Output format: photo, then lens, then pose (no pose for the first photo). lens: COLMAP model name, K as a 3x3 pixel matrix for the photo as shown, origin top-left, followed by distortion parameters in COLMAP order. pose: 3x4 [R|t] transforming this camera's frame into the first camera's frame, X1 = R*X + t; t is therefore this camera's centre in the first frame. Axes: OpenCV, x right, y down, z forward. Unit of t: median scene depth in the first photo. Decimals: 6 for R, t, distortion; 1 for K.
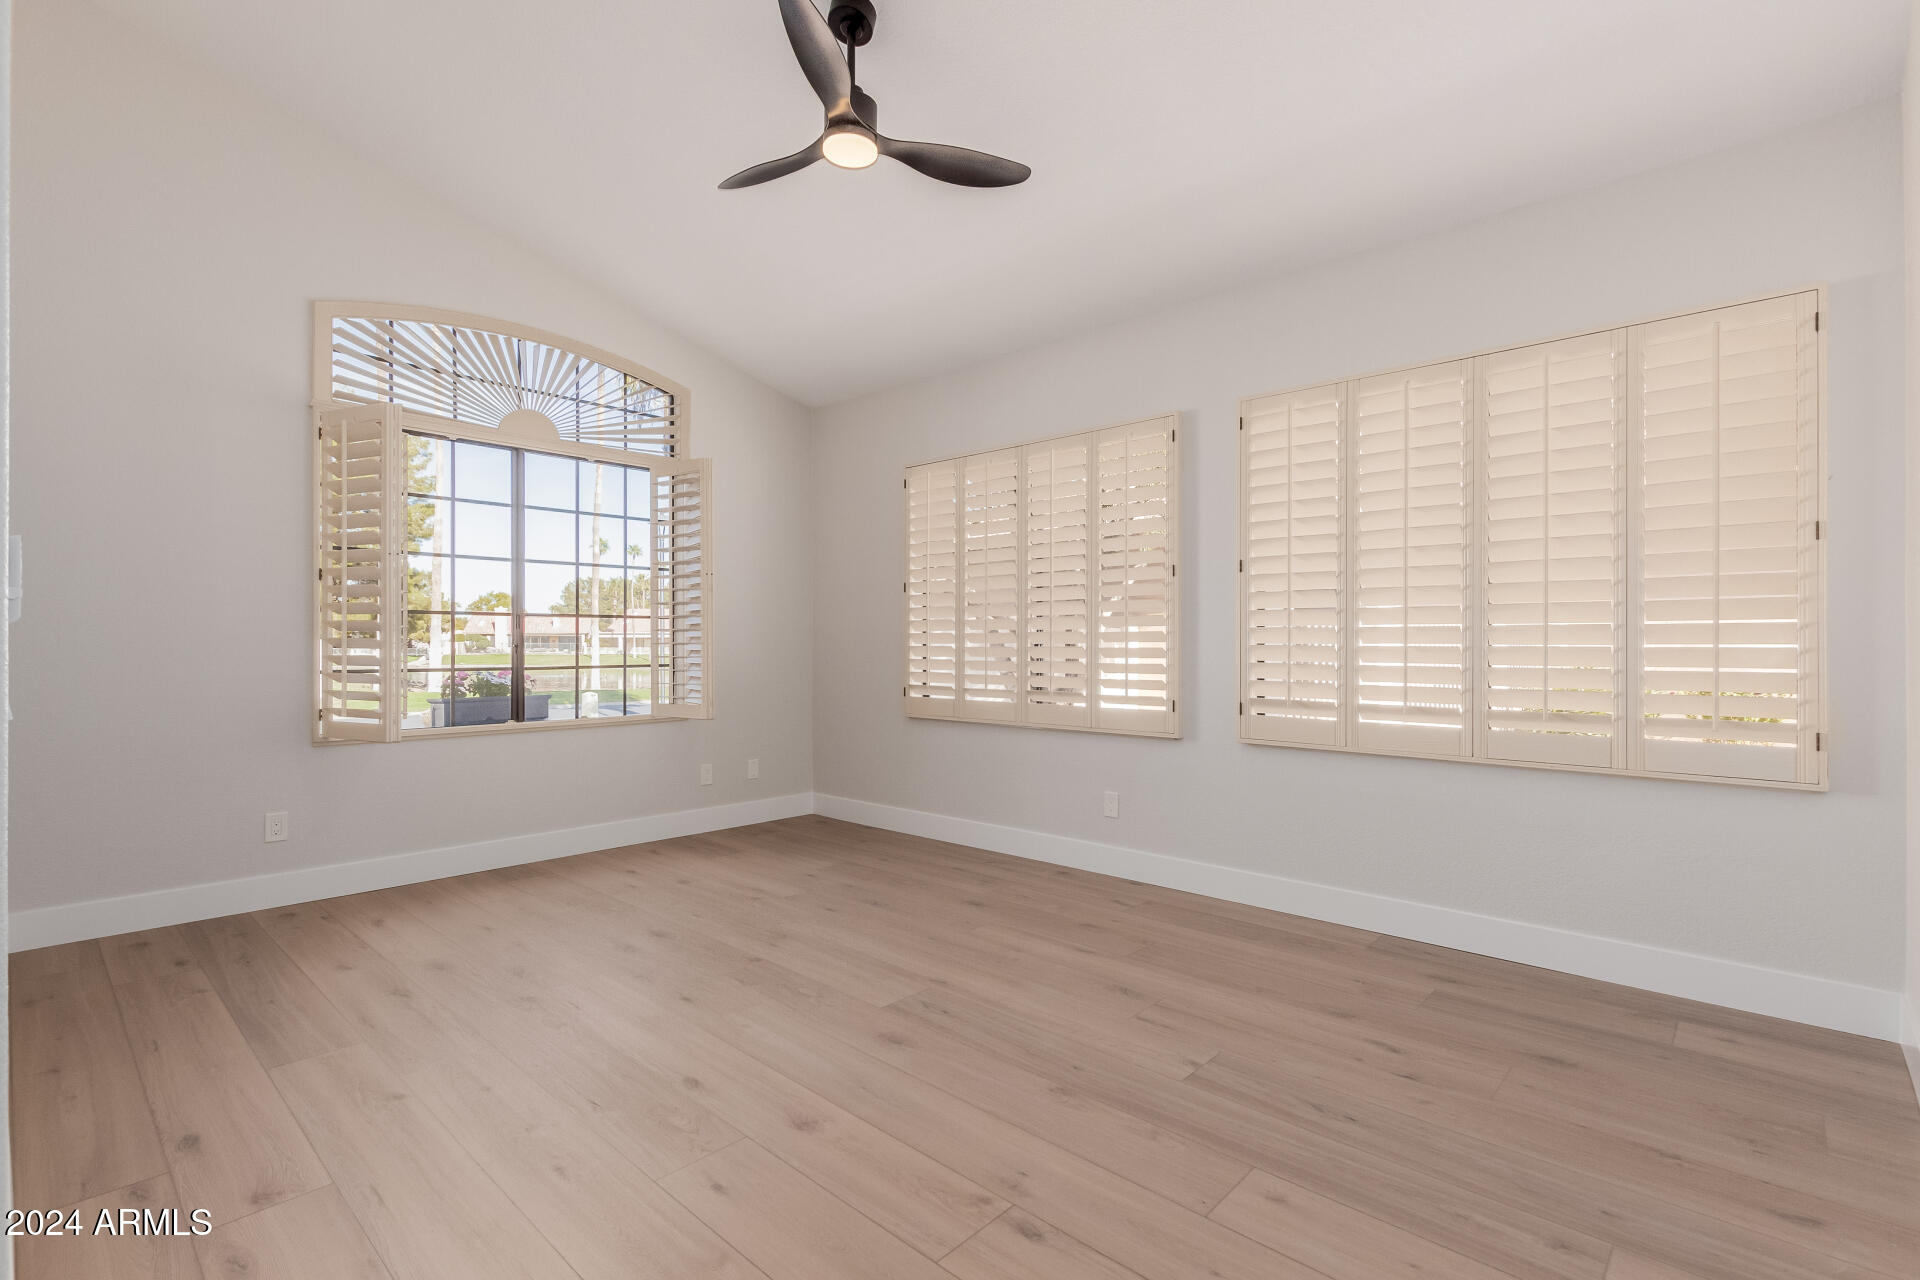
lens RADIAL K [[872.1, 0, 961.5], [0, 872.1, 644.3], [0, 0, 1]] dist [0.002388, 0.000167]
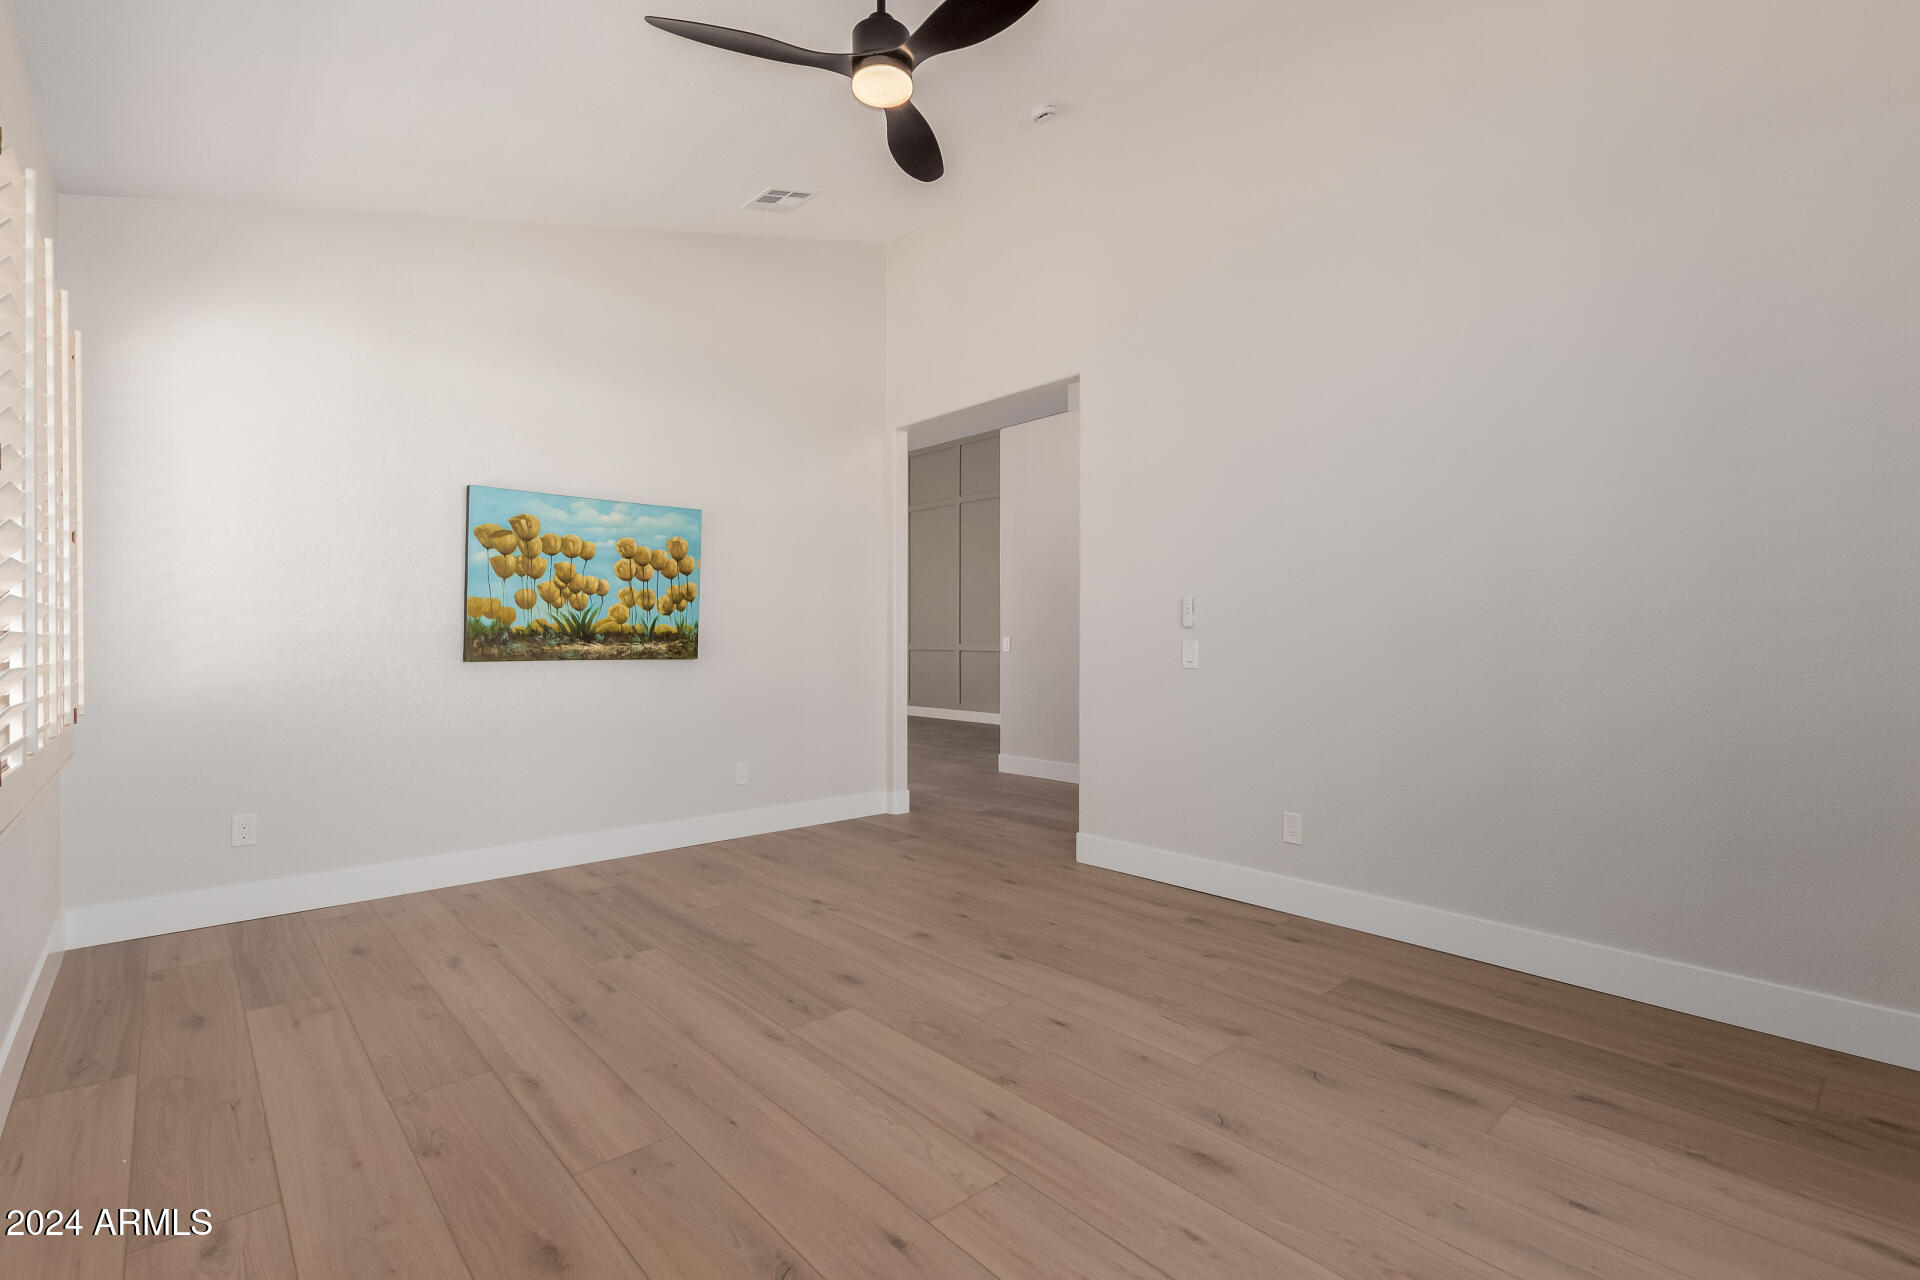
lens RADIAL K [[872.1, 0, 964.0], [0, 872.1, 636.6], [0, 0, 1]] dist [0.002388, 0.000167]
pose [[-0.995742, -0.001604, 0.092168, -0.201399], [-0.001704, 0.999998, -0.001006, 0.002184], [-0.092166, -0.001159, -0.995743, 1.290906]]
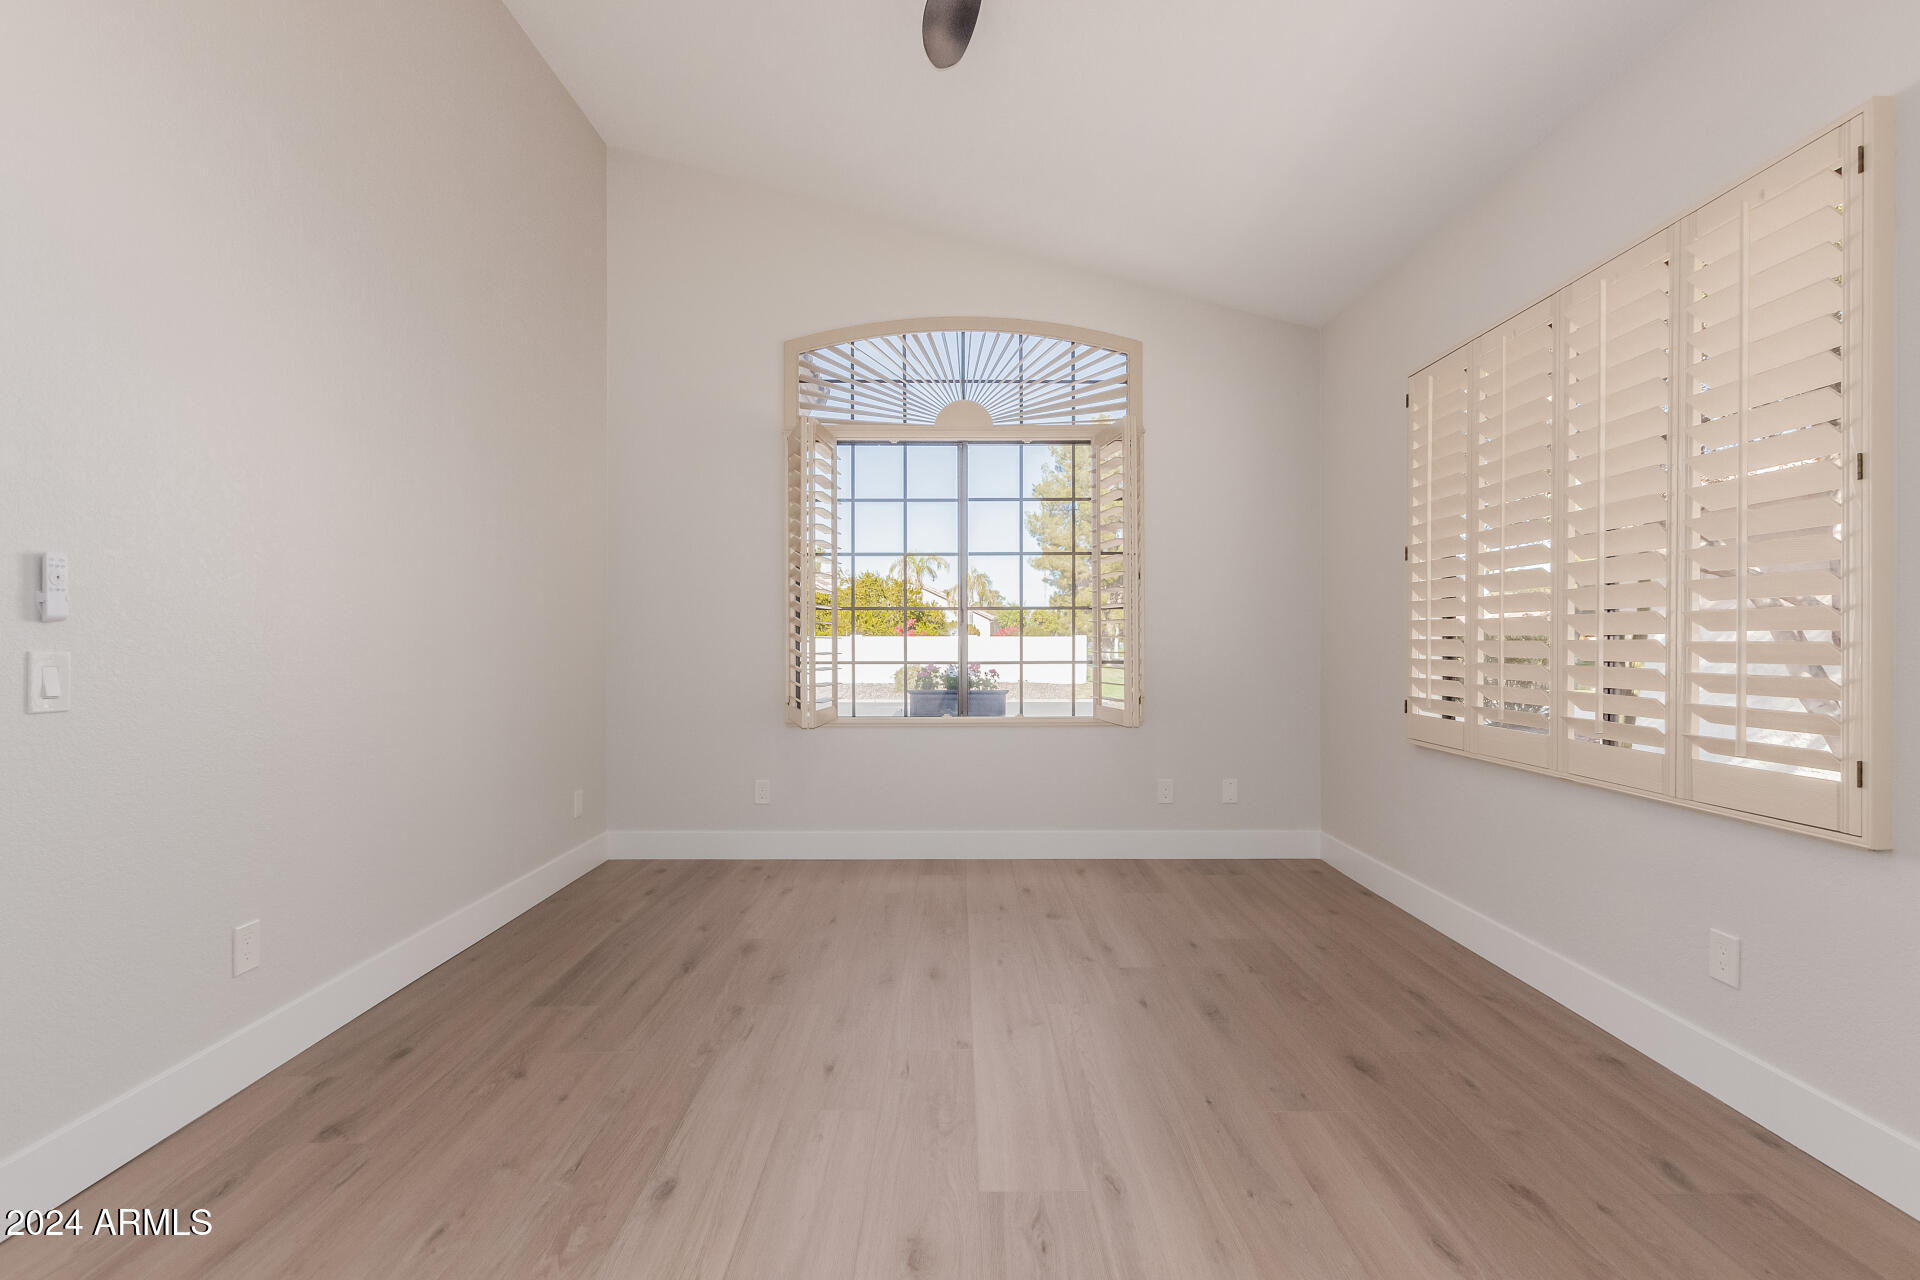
lens RADIAL K [[872.1, 0, 965.0], [0, 872.1, 639.4], [0, 0, 1]] dist [0.002388, 0.000167]
pose [[0.683026, -0.001593, -0.730392, 0.250484], [0.002738, 0.999996, 0.000378, 0.001302], [0.730389, -0.002258, 0.683028, 0.358871]]
